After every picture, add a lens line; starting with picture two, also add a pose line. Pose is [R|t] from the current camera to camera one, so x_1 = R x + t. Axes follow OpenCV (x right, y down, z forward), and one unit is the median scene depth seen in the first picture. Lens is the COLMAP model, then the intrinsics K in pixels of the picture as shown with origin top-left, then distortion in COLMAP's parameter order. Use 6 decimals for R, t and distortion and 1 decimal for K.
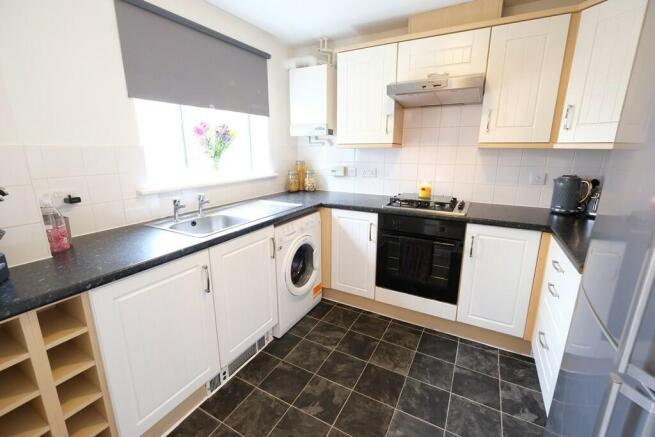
lens RADIAL K [[285.8, 0, 322.3], [0, 285.8, 217.6], [0, 0, 1]] dist [-0.011811, 0.002066]
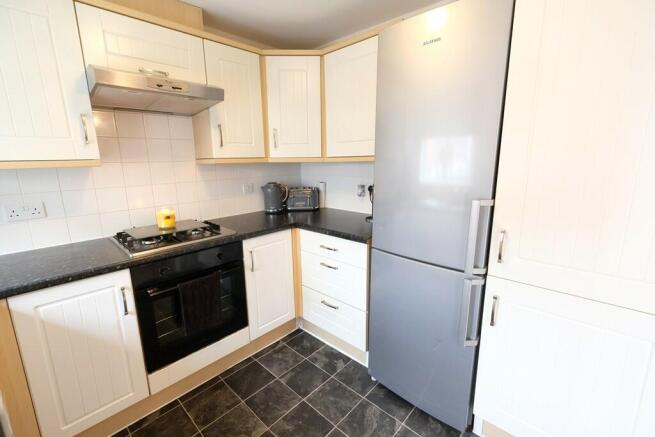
lens RADIAL K [[285.8, 0, 324.9], [0, 285.8, 217.5], [0, 0, 1]] dist [-0.011811, 0.002066]
pose [[0.230305, -0.200183, 0.952306, -0.320698], [0.244874, 0.959044, 0.142380, -0.119739], [-0.941805, 0.200404, 0.269892, 0.445118]]
